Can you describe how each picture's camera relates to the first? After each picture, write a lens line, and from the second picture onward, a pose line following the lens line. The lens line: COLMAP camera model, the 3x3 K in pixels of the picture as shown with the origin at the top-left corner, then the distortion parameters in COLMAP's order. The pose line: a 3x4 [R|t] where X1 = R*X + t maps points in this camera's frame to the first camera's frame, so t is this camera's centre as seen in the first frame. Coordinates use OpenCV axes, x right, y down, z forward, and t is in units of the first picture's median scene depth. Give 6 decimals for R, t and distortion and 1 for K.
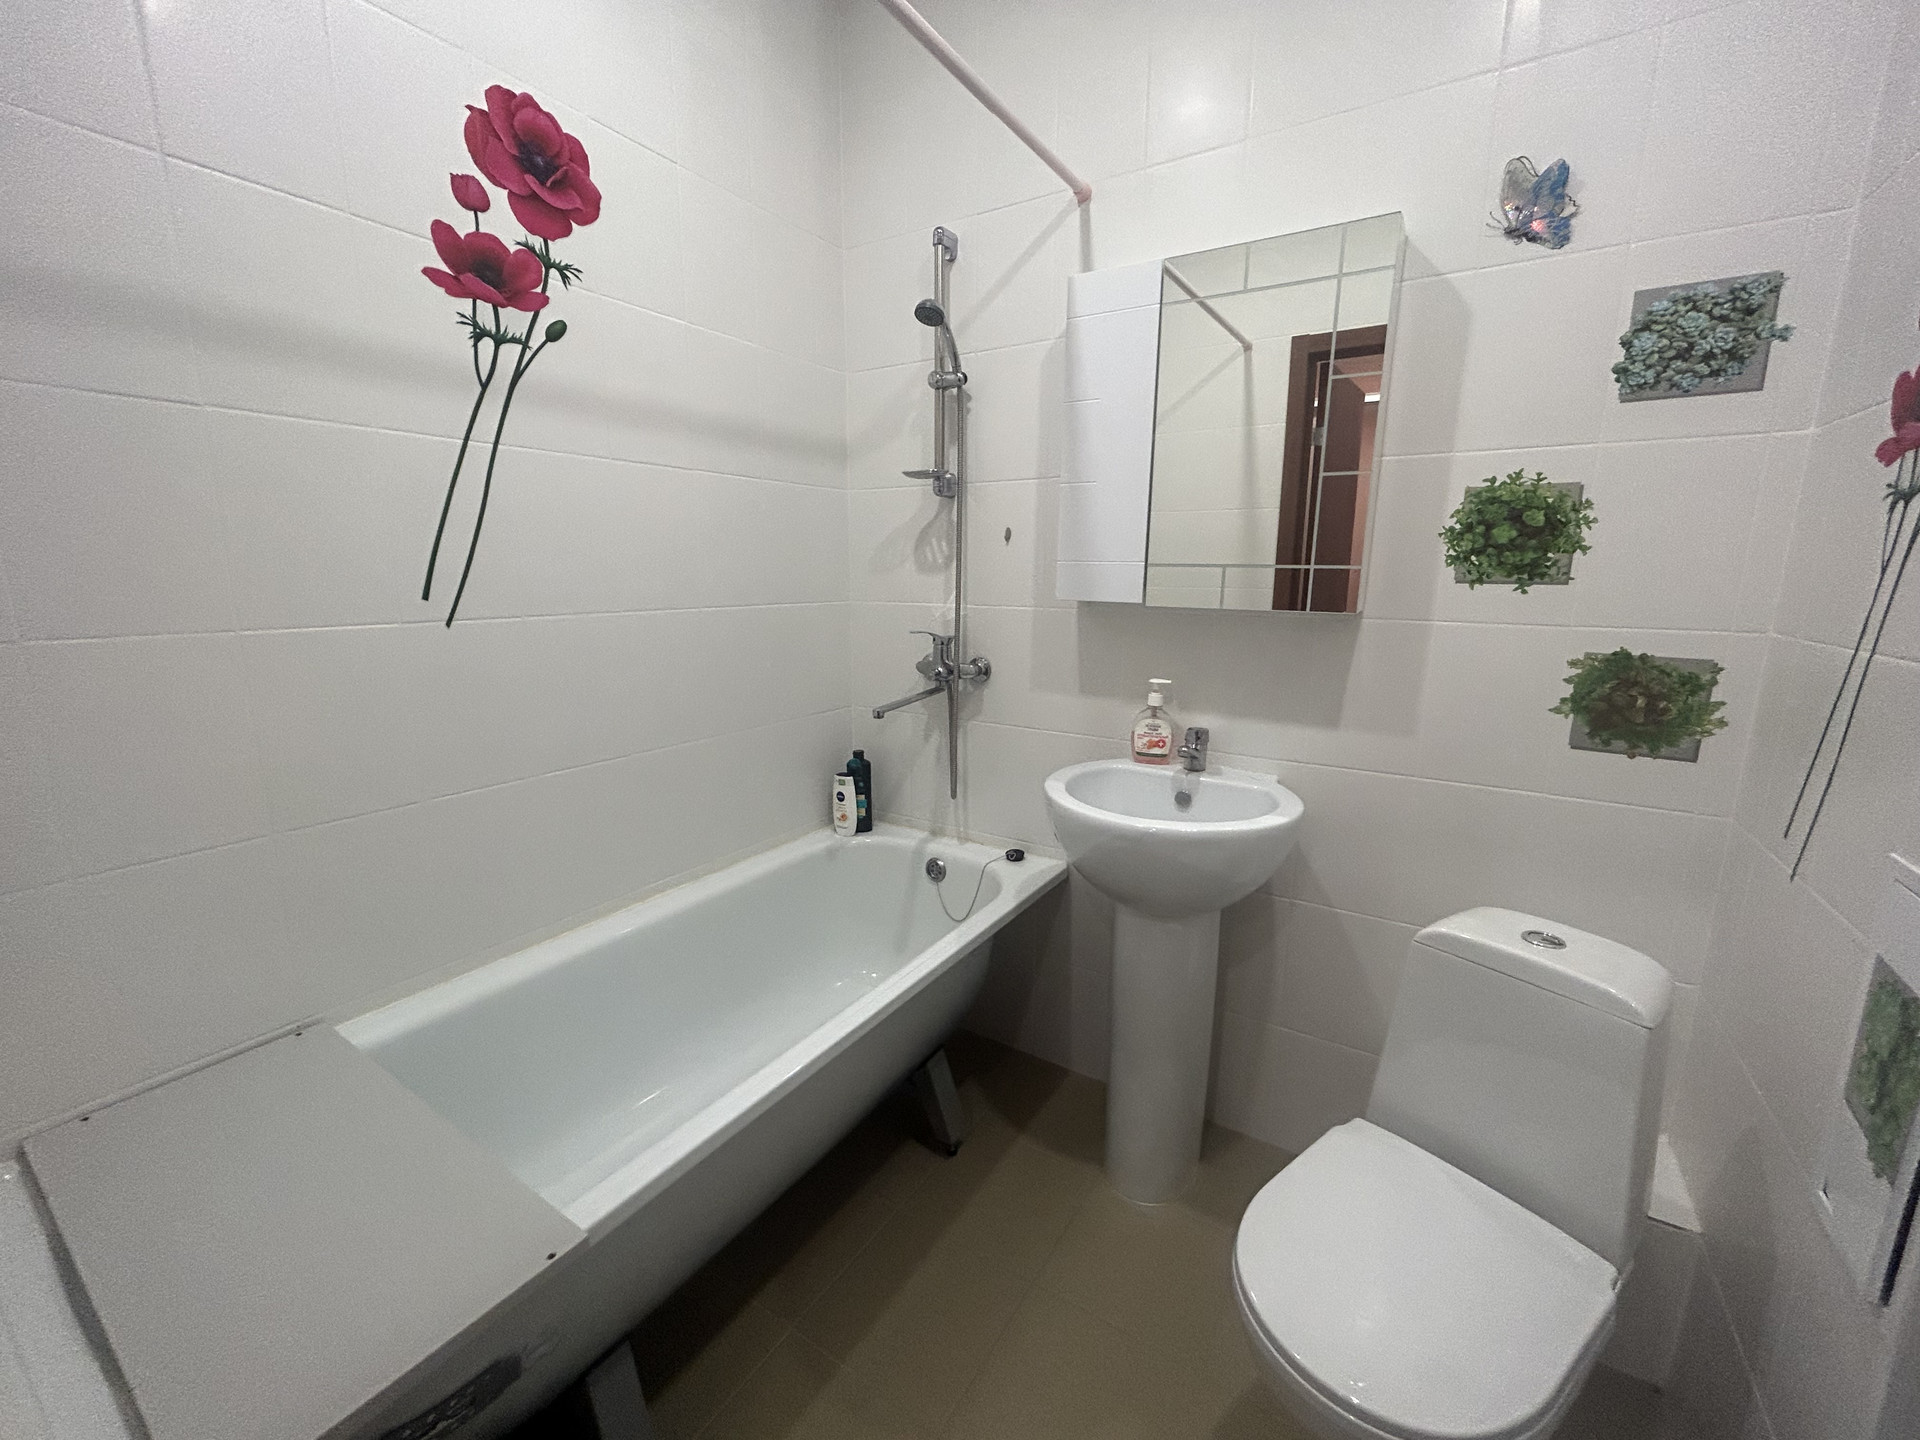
lens RADIAL K [[779.2, 0, 957.2], [0, 779.2, 722.2], [0, 0, 1]] dist [0.000737, 0.000256]
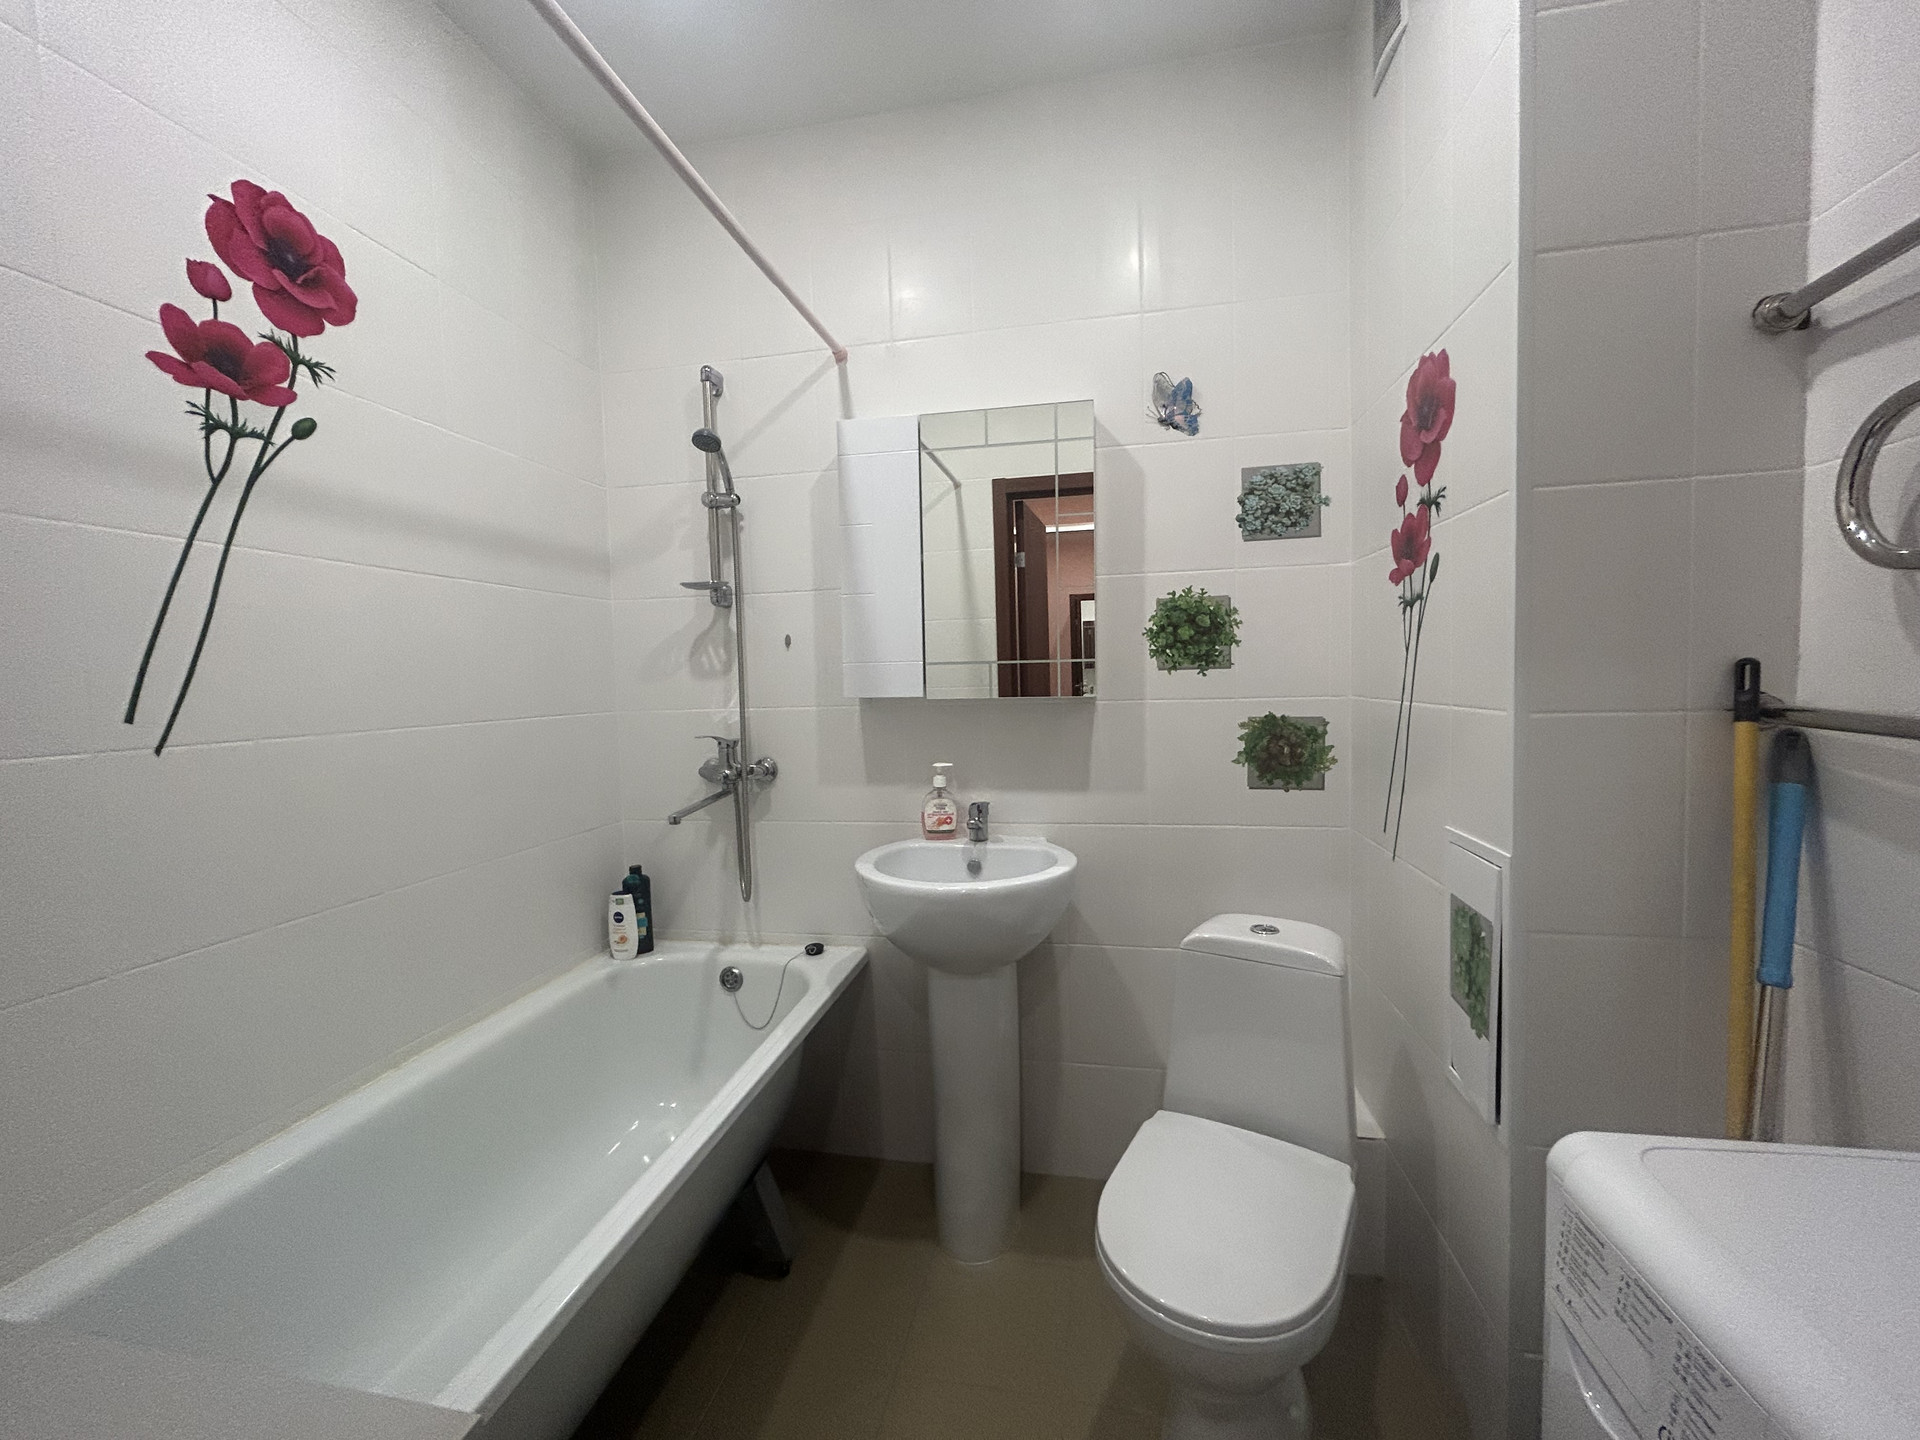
lens RADIAL K [[779.2, 0, 961.6], [0, 779.2, 722.3], [0, 0, 1]] dist [0.000737, 0.000256]
pose [[0.928969, -0.052869, 0.366361, -0.155456], [0.103582, 0.987335, -0.120167, 0.031268], [-0.355368, 0.149580, 0.922680, -0.073695]]
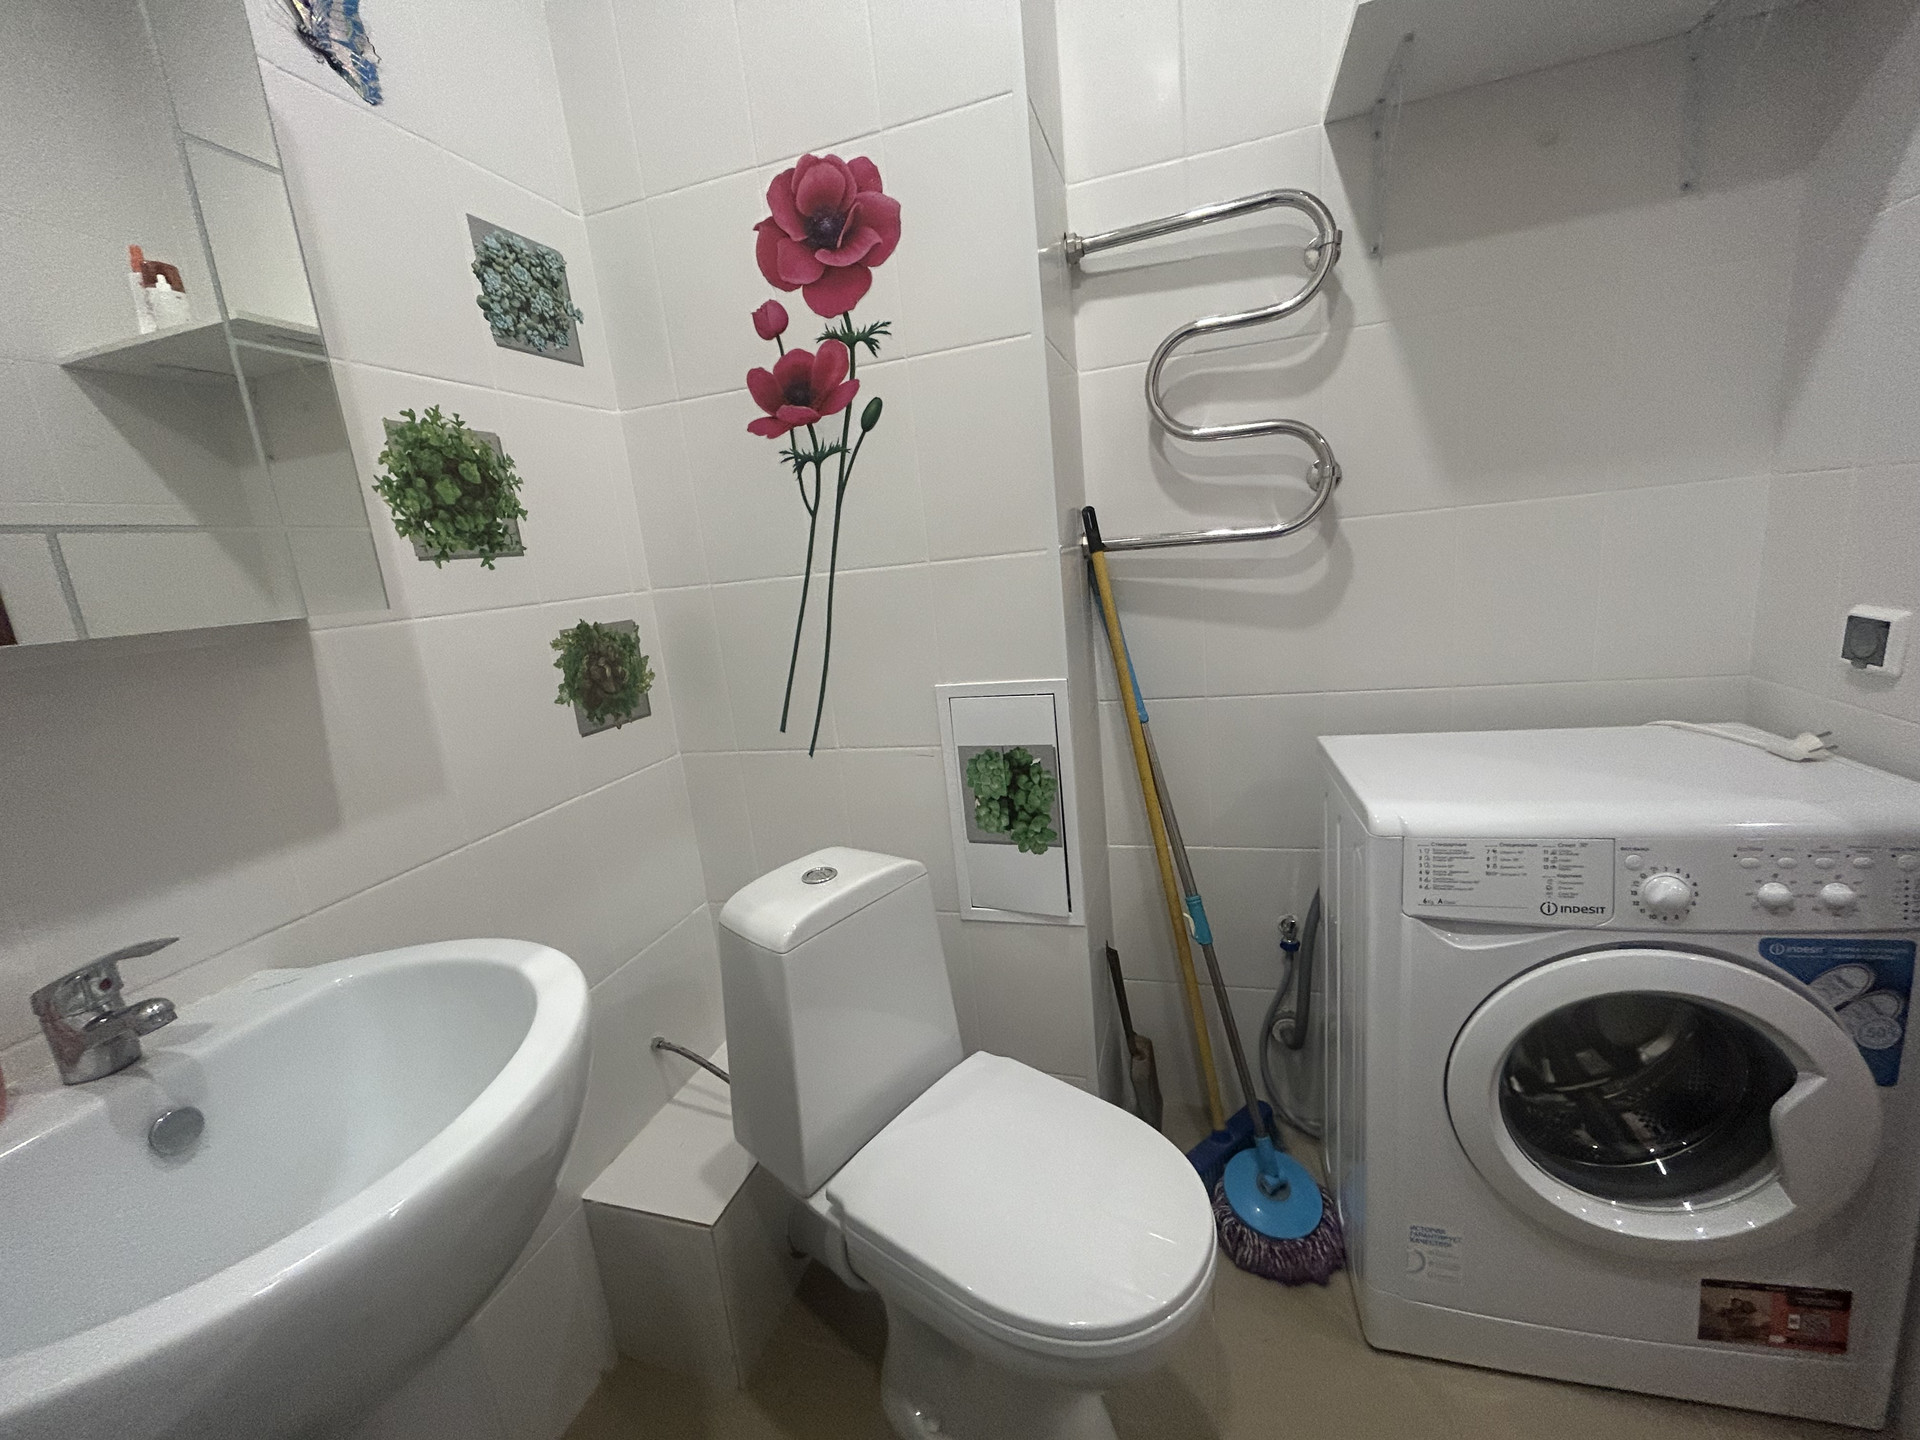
lens RADIAL K [[779.2, 0, 949.6], [0, 779.2, 717.6], [0, 0, 1]] dist [0.000737, 0.000256]
pose [[-0.264462, -0.183282, 0.946820, -0.172239], [0.285817, 0.922771, 0.258460, -0.100020], [-0.921069, 0.338970, -0.191652, 0.790653]]
